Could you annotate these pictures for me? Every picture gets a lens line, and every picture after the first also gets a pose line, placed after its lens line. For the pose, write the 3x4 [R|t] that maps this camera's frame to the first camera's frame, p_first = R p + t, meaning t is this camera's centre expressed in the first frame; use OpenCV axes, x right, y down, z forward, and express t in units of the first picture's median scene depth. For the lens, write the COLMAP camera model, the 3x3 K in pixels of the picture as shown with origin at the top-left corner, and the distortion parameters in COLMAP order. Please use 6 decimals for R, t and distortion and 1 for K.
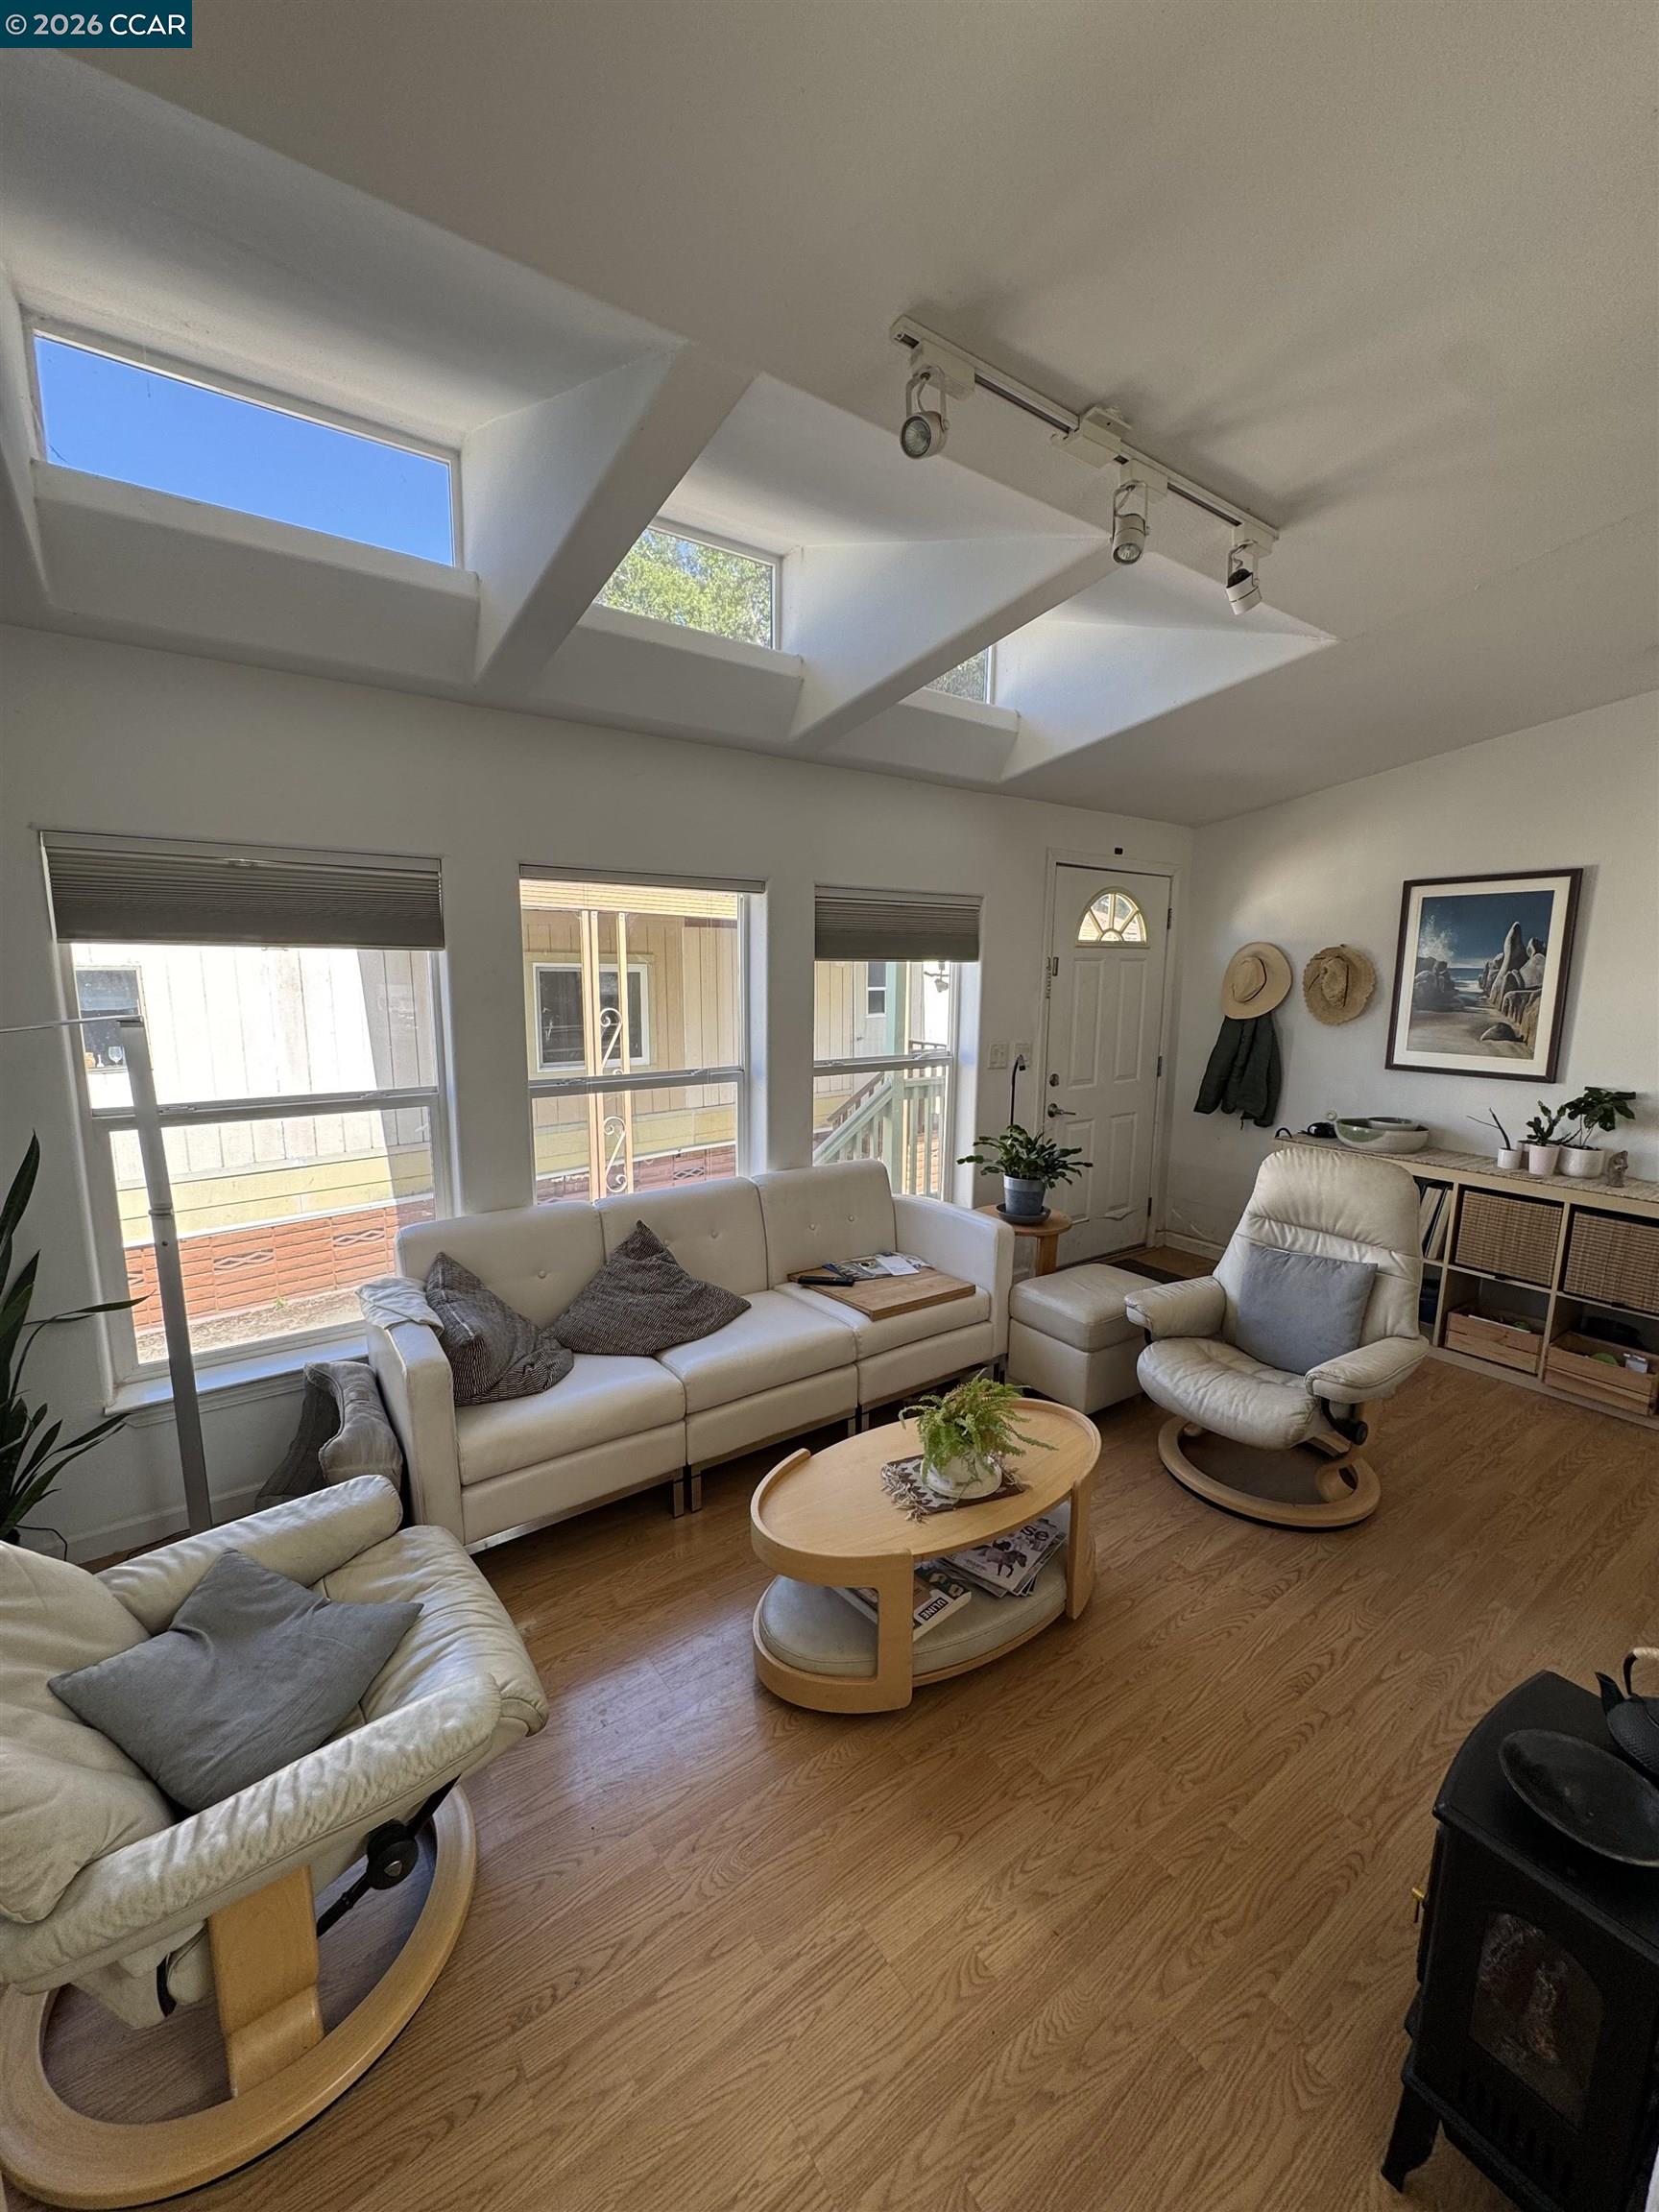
lens RADIAL K [[881.2, 0, 843.1], [0, 881.2, 1105.8], [0, 0, 1]] dist [-0.000426, 0.000456]
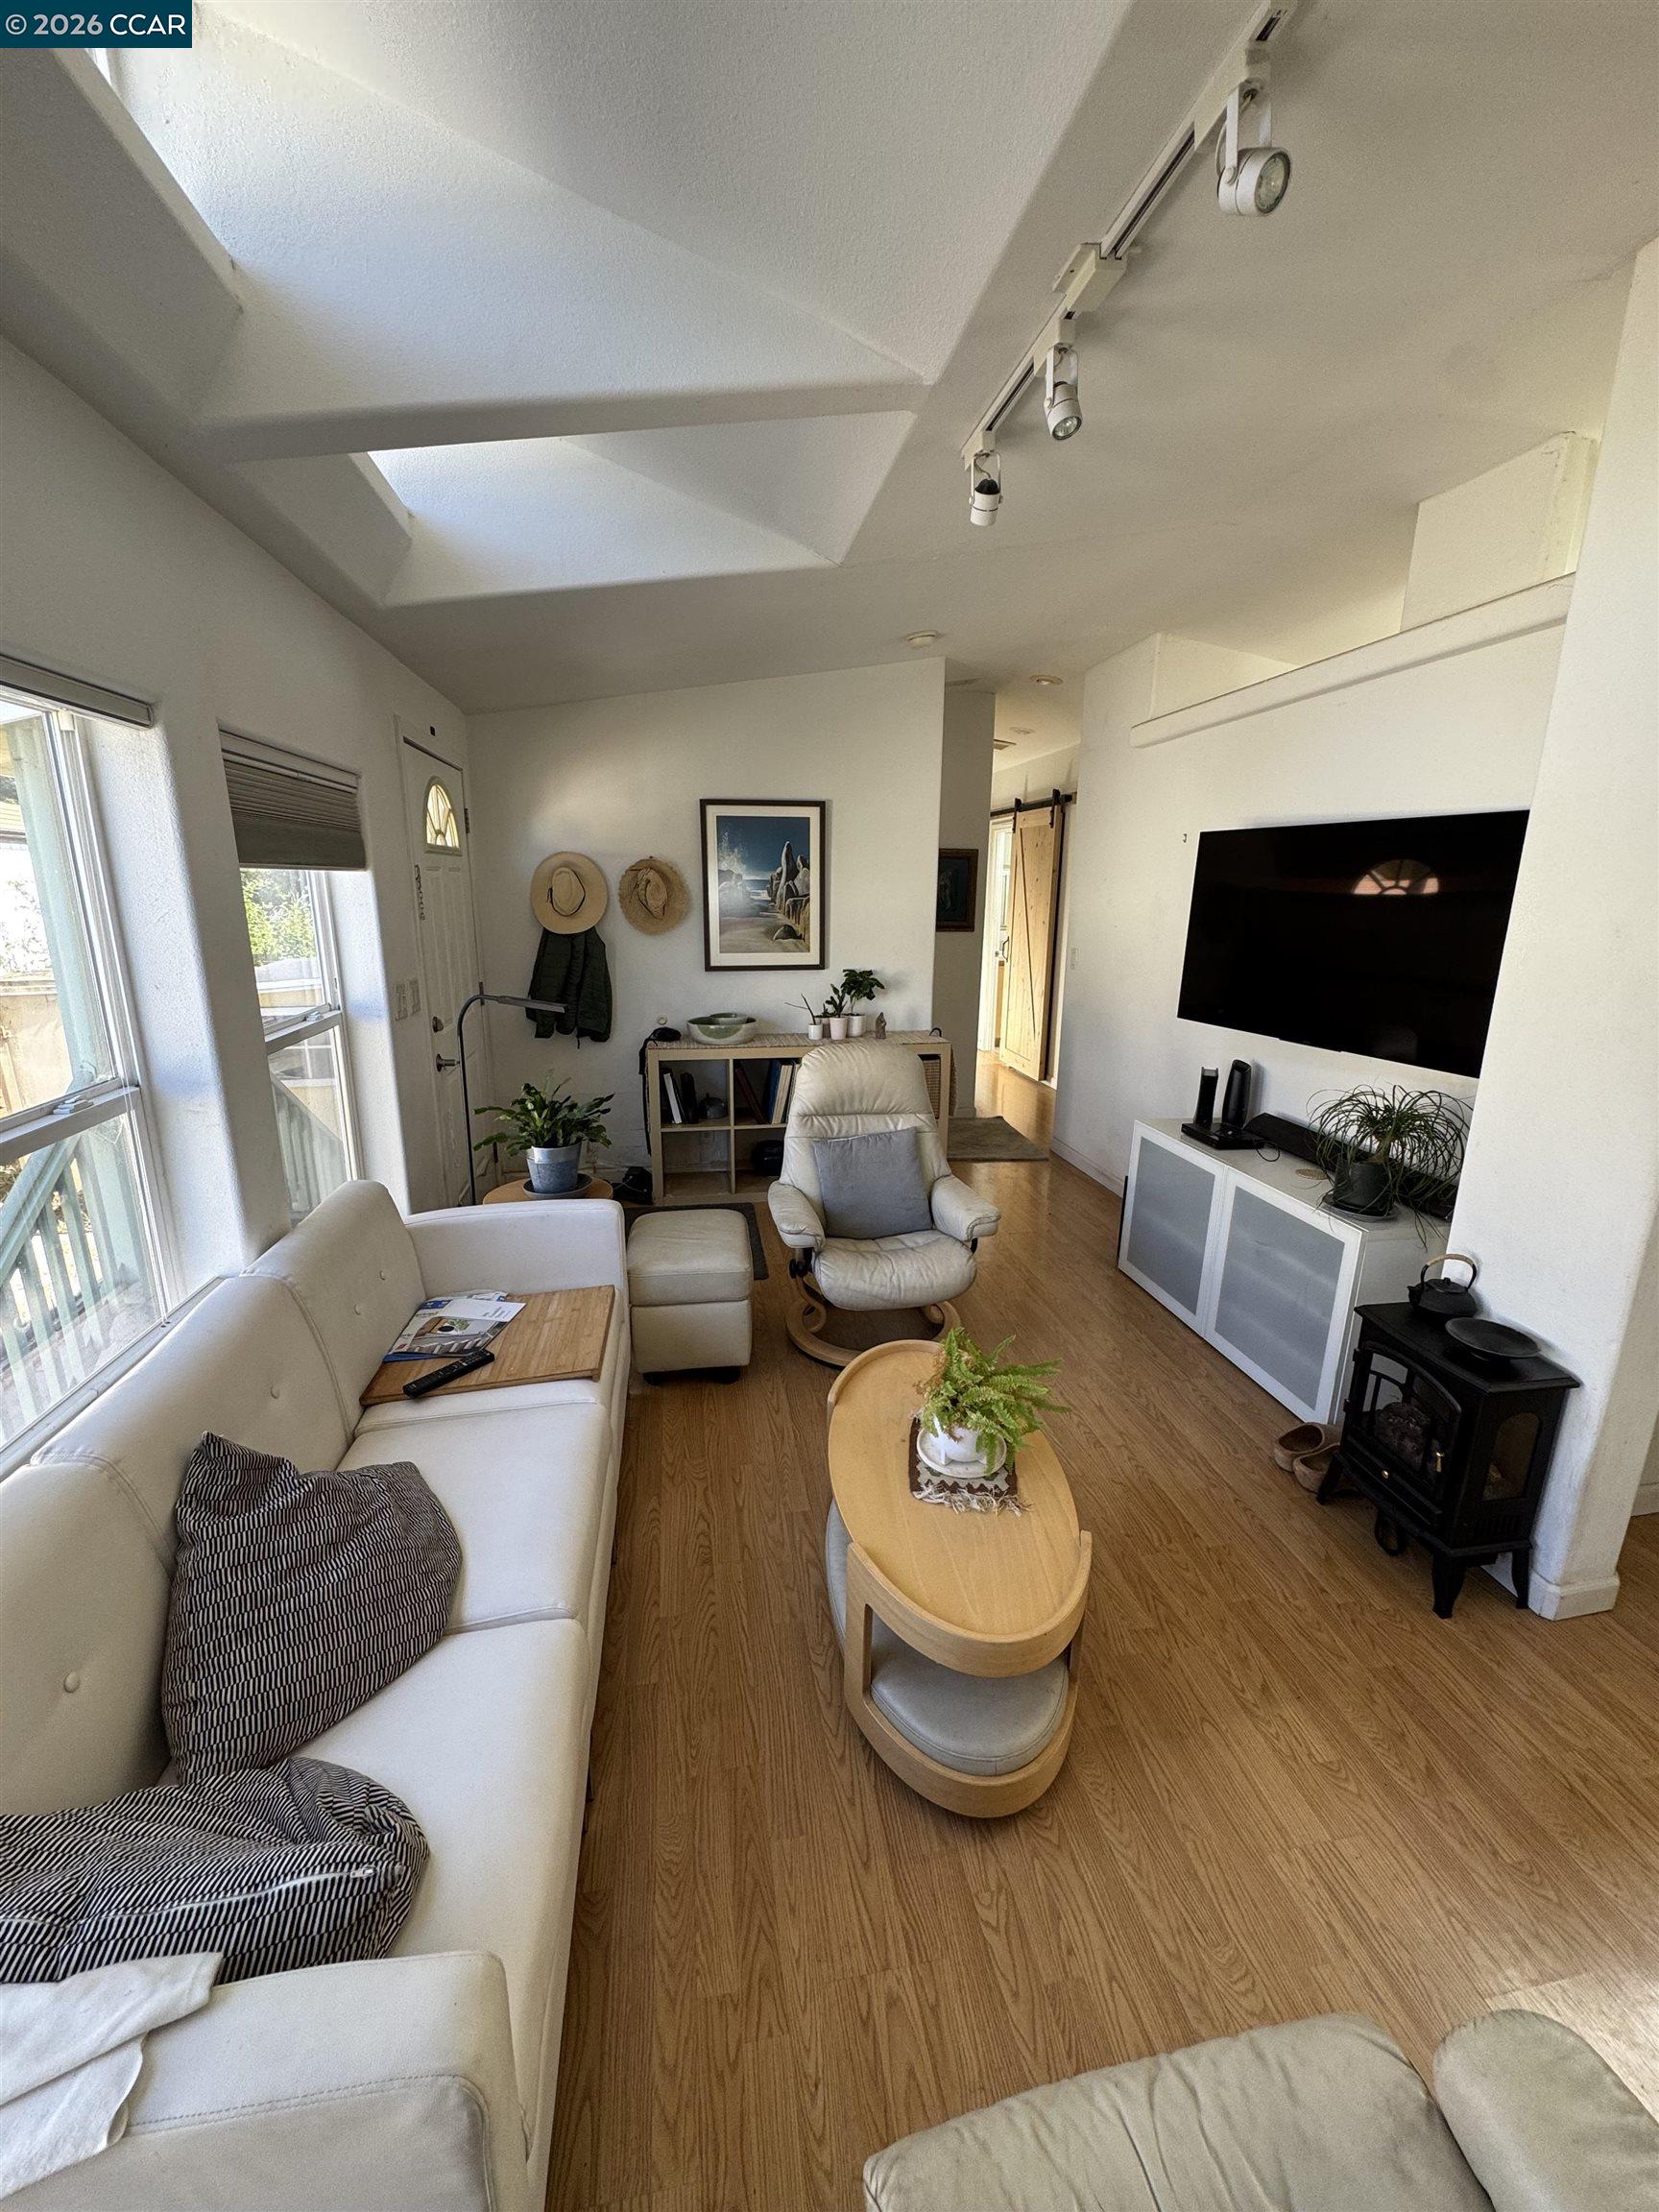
lens RADIAL K [[881.2, 0, 825.2], [0, 881.2, 1104.8], [0, 0, 1]] dist [-0.000426, 0.000456]
pose [[0.441585, -0.222026, 0.869314, -0.374779], [0.138130, 0.974170, 0.178641, -0.063274], [-0.886523, 0.041193, 0.460848, 0.405051]]
